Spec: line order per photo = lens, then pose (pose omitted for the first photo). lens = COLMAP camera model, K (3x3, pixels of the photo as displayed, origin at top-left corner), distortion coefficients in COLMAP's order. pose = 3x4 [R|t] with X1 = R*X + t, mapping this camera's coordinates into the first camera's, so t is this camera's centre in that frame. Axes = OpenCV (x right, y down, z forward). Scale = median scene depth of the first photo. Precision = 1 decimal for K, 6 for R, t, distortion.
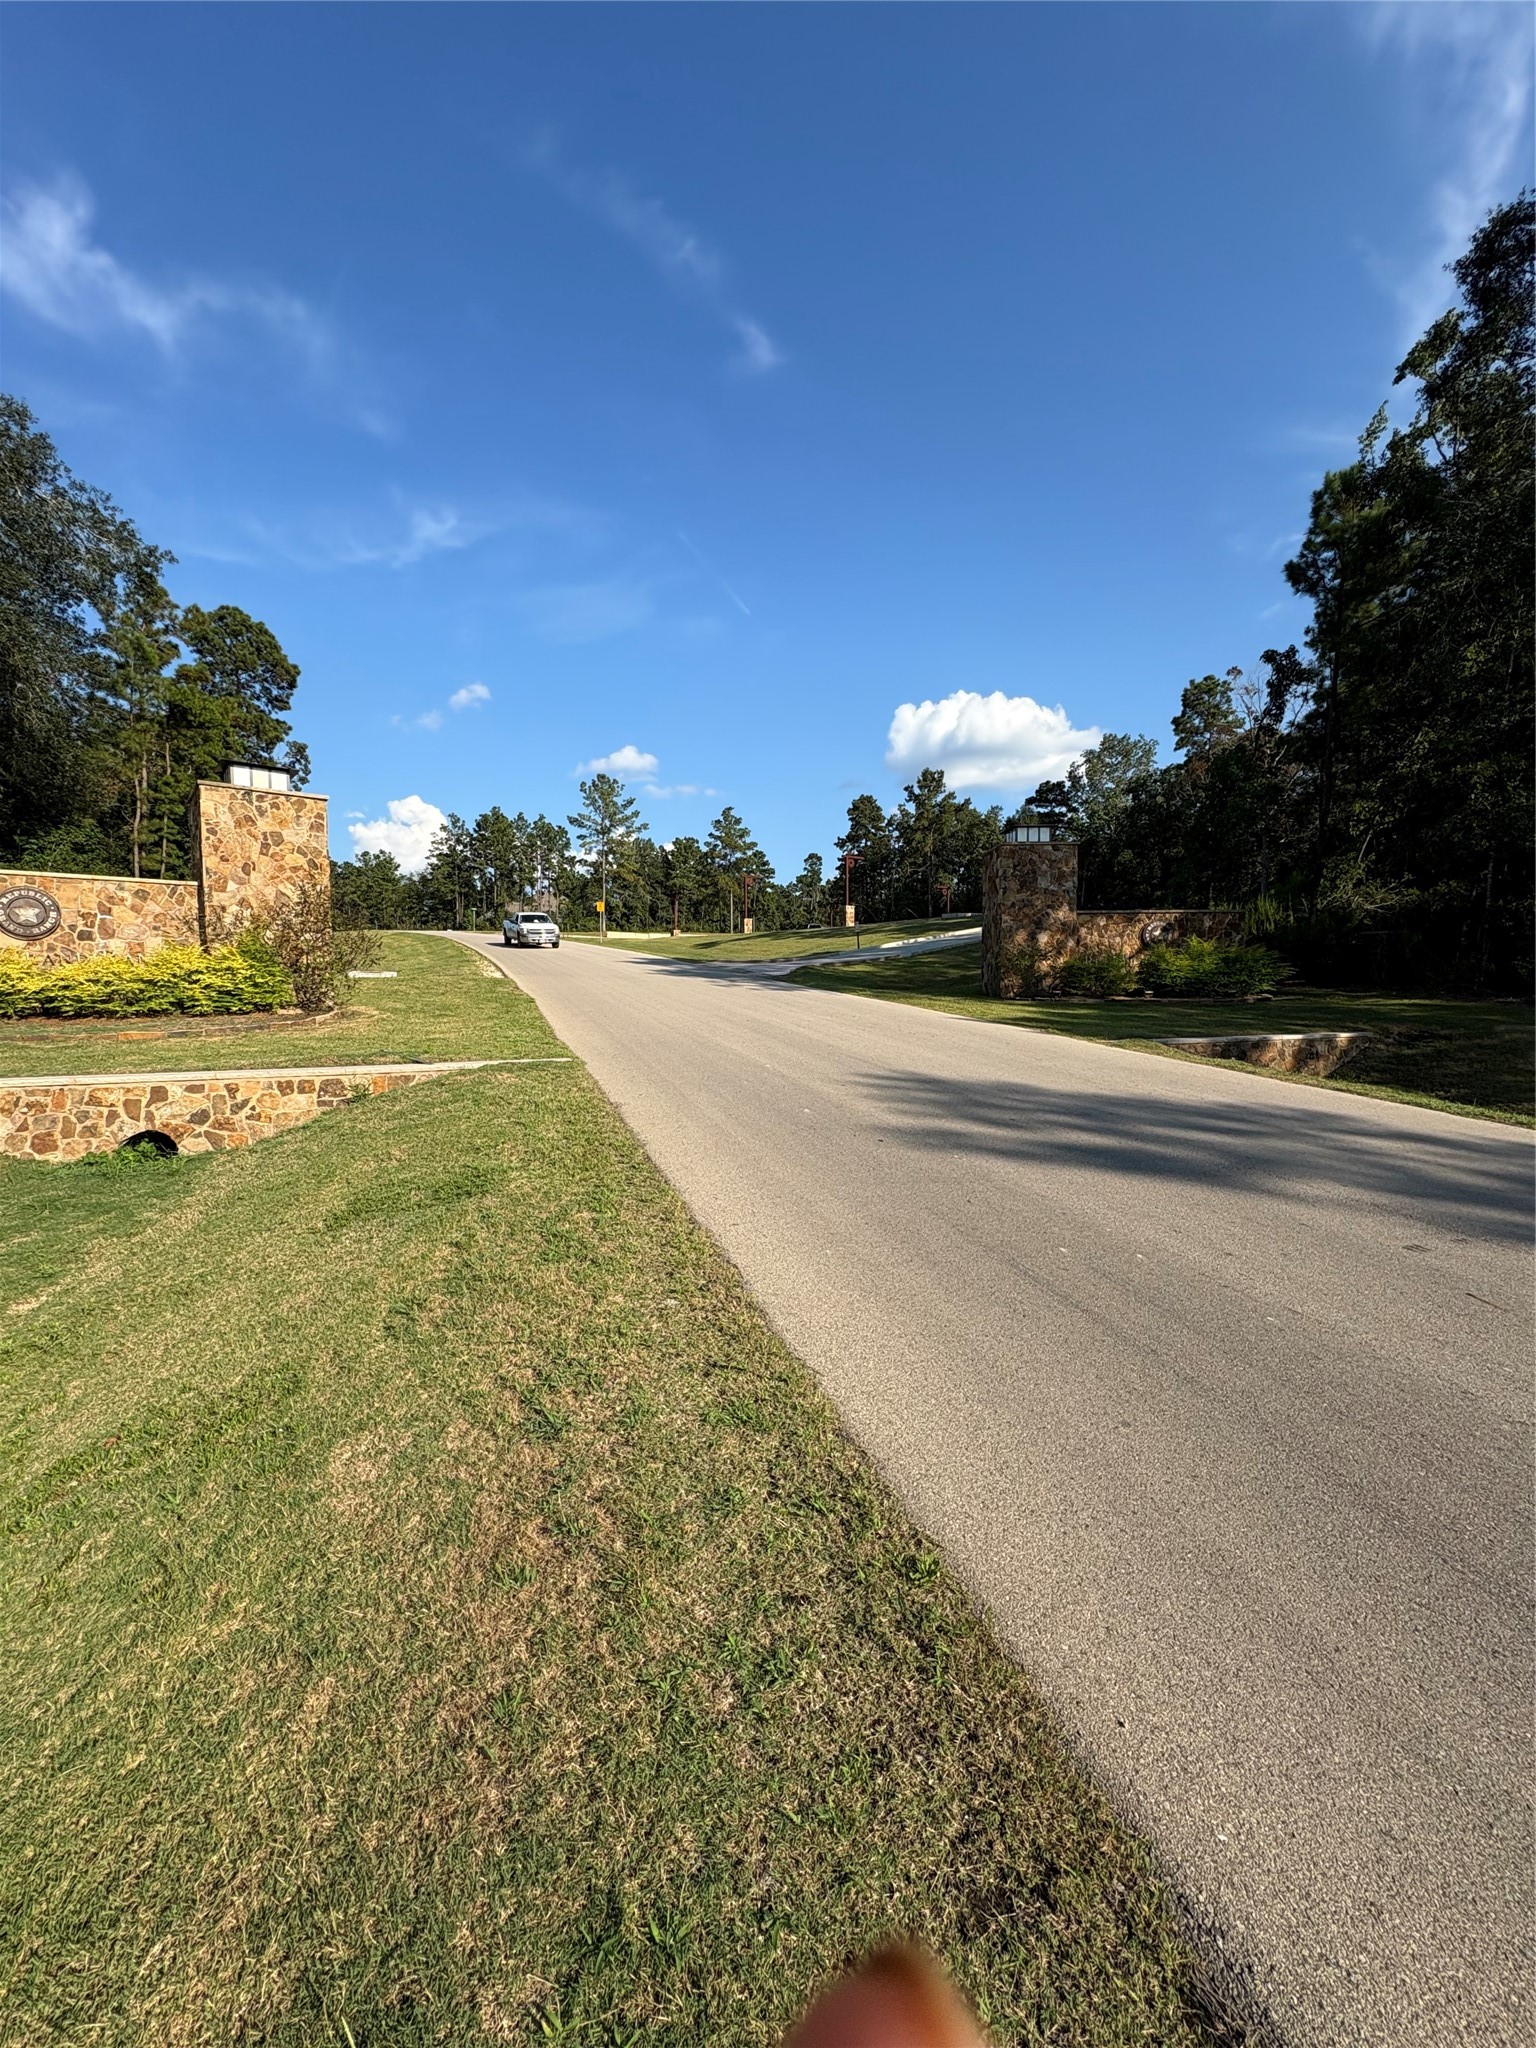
lens RADIAL K [[812.8, 0, 771.5], [0, 812.8, 1023.3], [0, 0, 1]] dist [-0.001375, -0.000210]
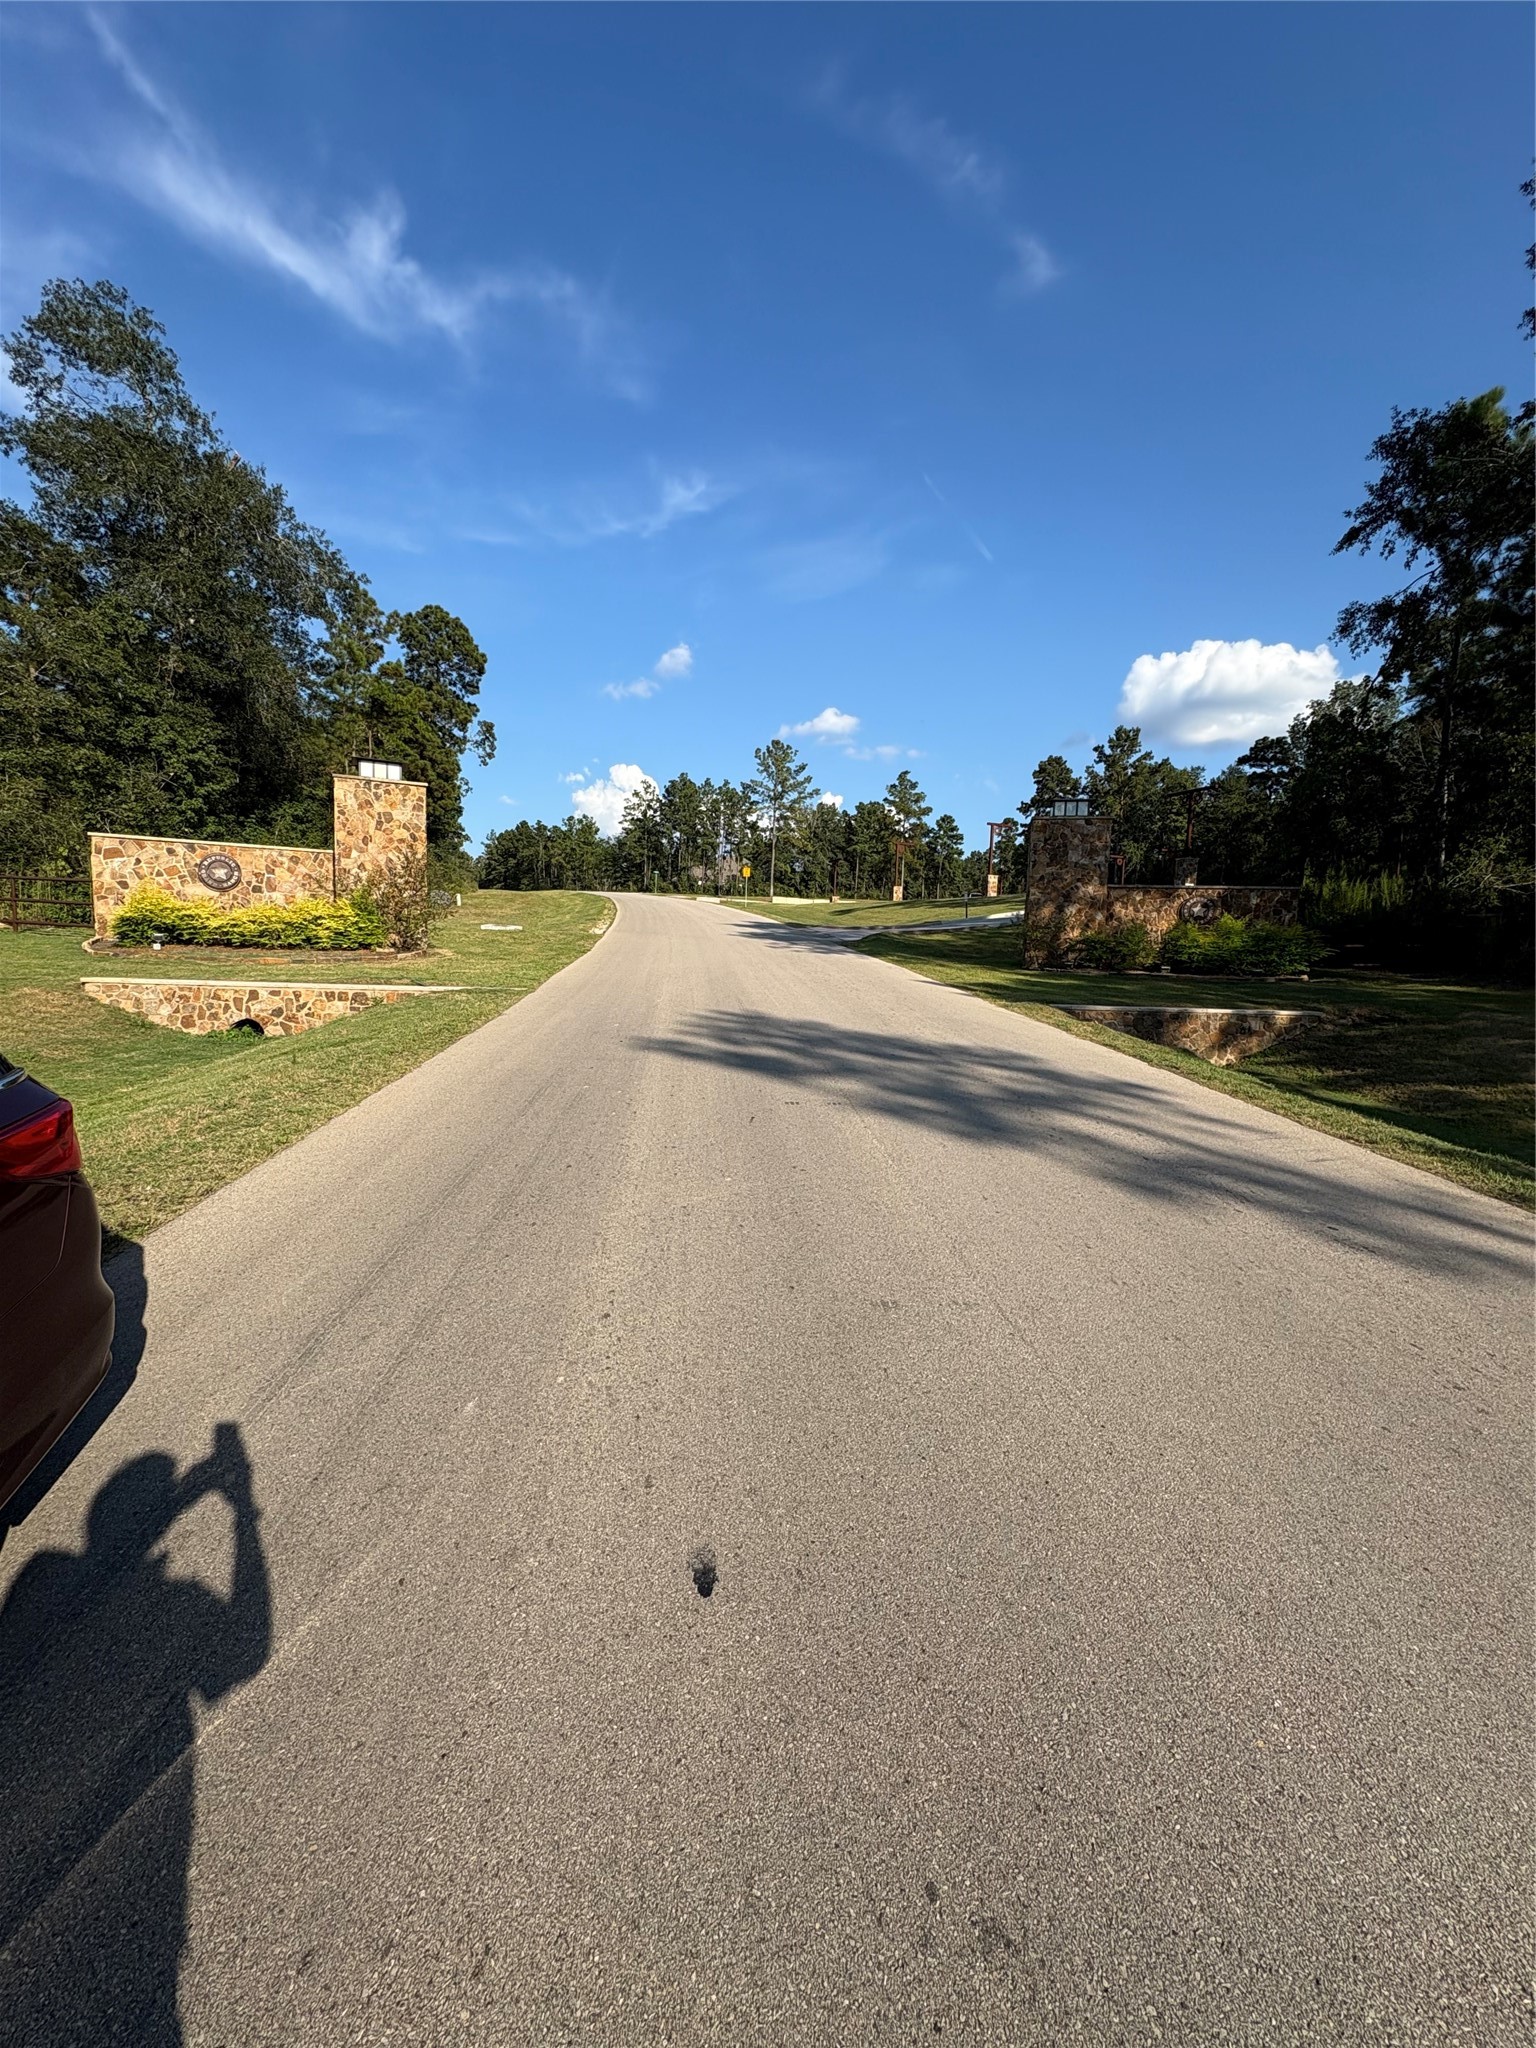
lens RADIAL K [[842.4, 0, 771.4], [0, 842.4, 1021.8], [0, 0, 1]] dist [-0.000299, 0.000013]
pose [[0.969933, 0.057702, -0.236434, 0.210258], [-0.049871, 0.997995, 0.038972, 0.010481], [0.238209, -0.026009, 0.970866, -0.111592]]
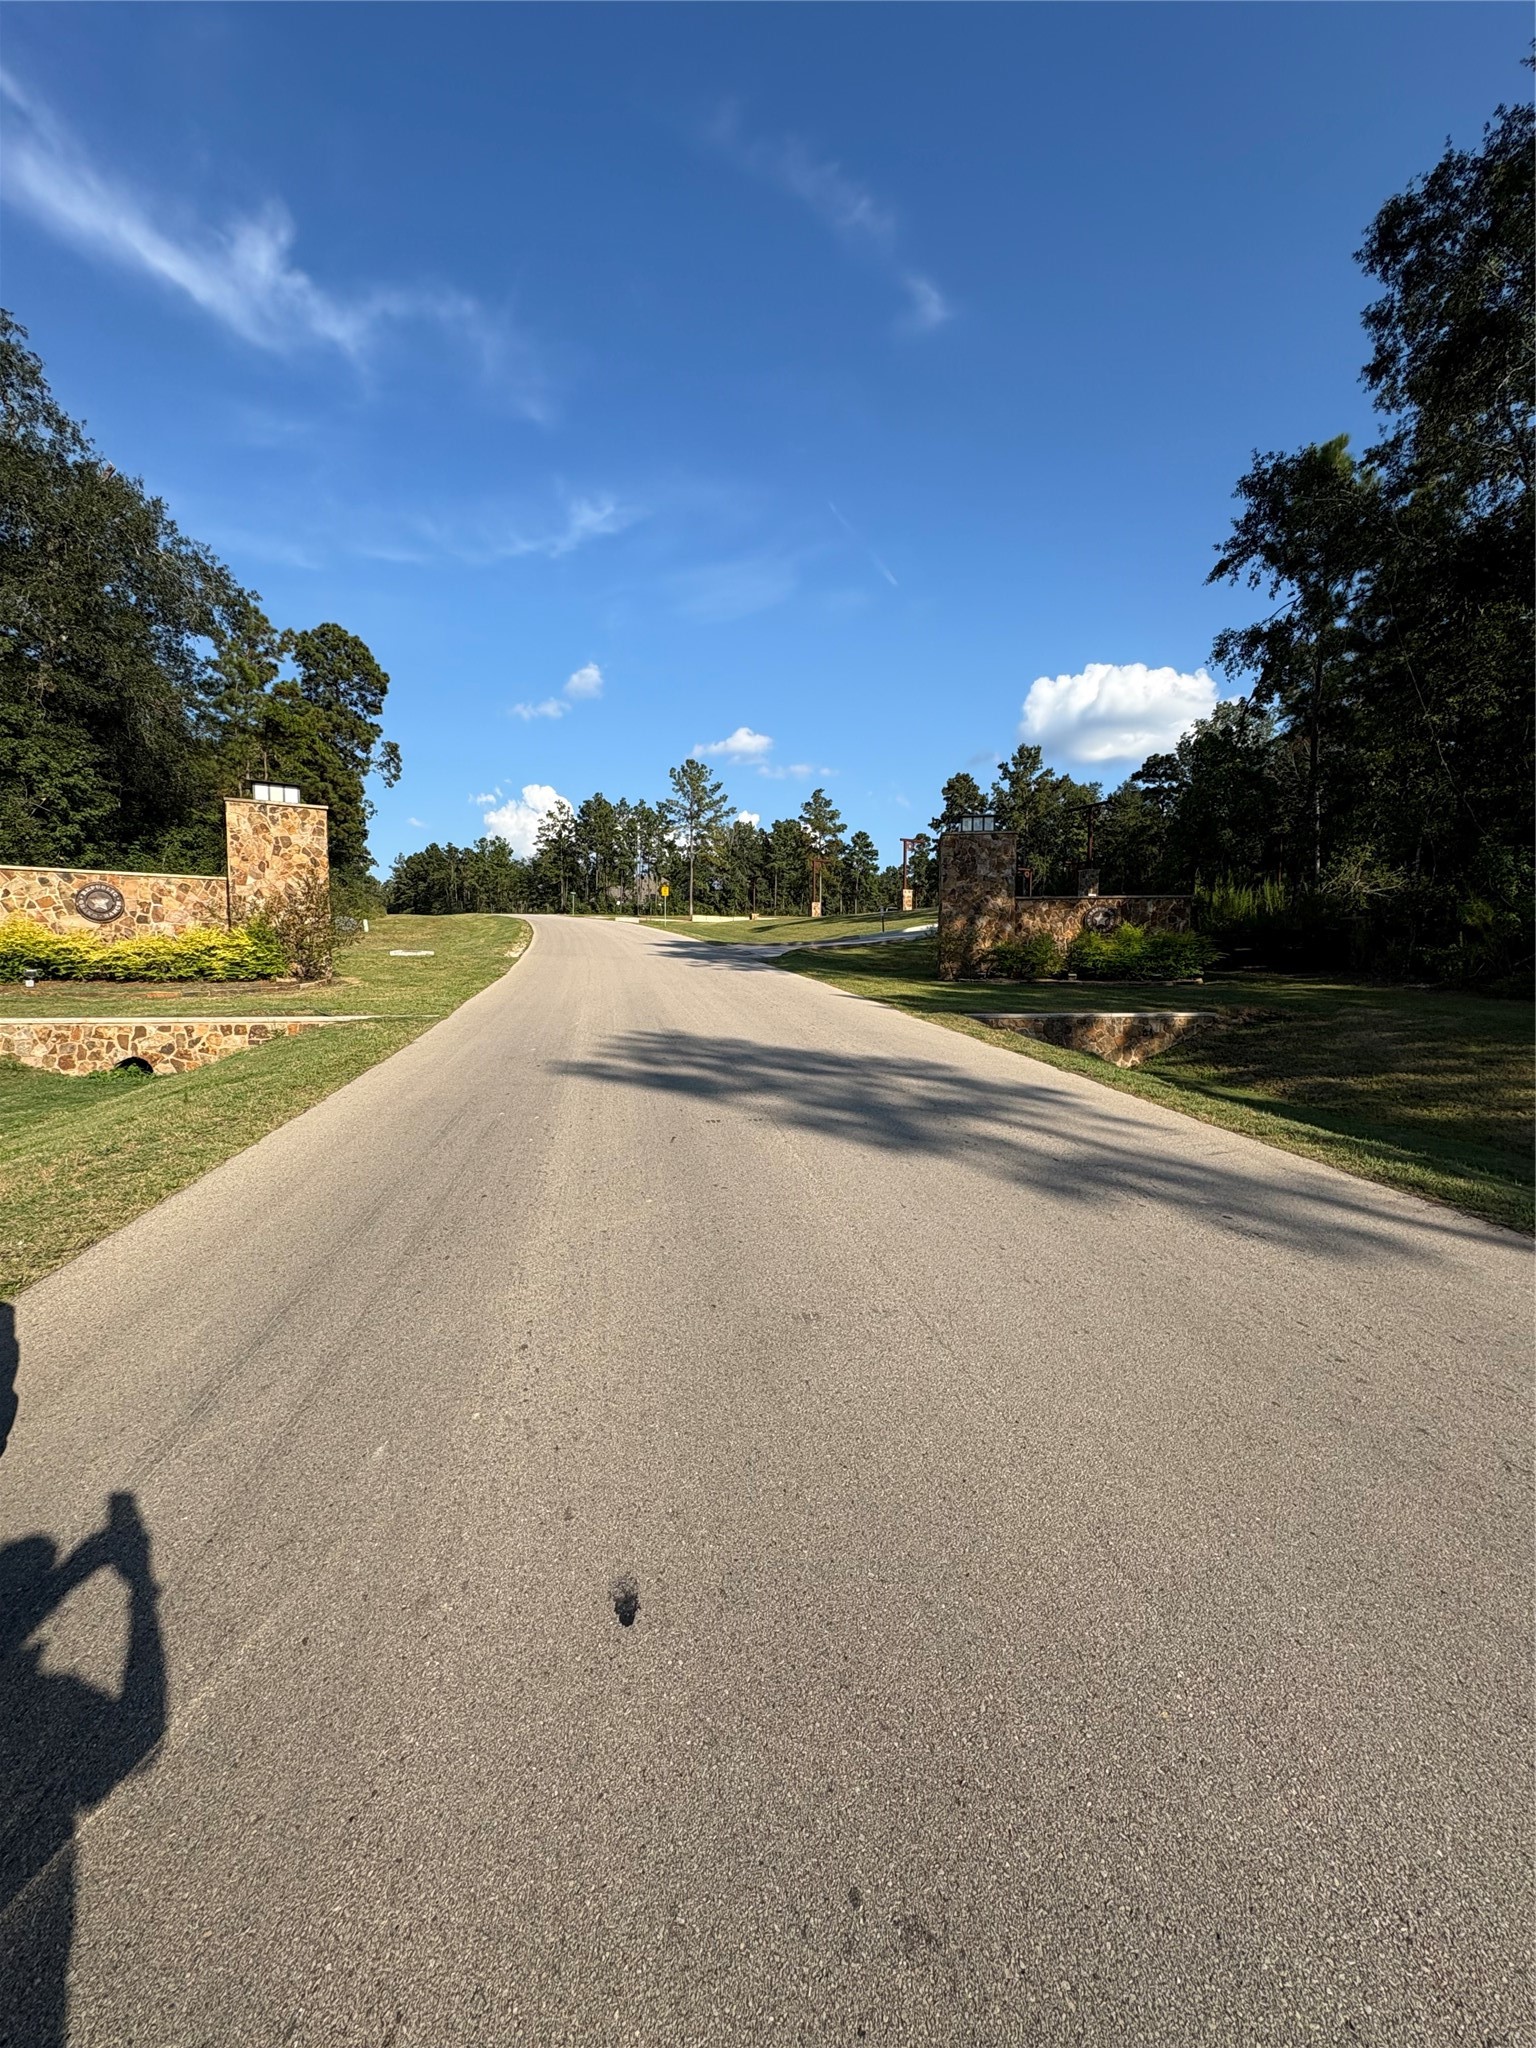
lens RADIAL K [[842.4, 0, 771.4], [0, 842.4, 1021.8], [0, 0, 1]] dist [-0.000299, 0.000013]
pose [[0.988611, 0.019936, -0.149165, 0.212613], [-0.017855, 0.999724, 0.015281, 0.010422], [0.149429, -0.012444, 0.988694, -0.112175]]
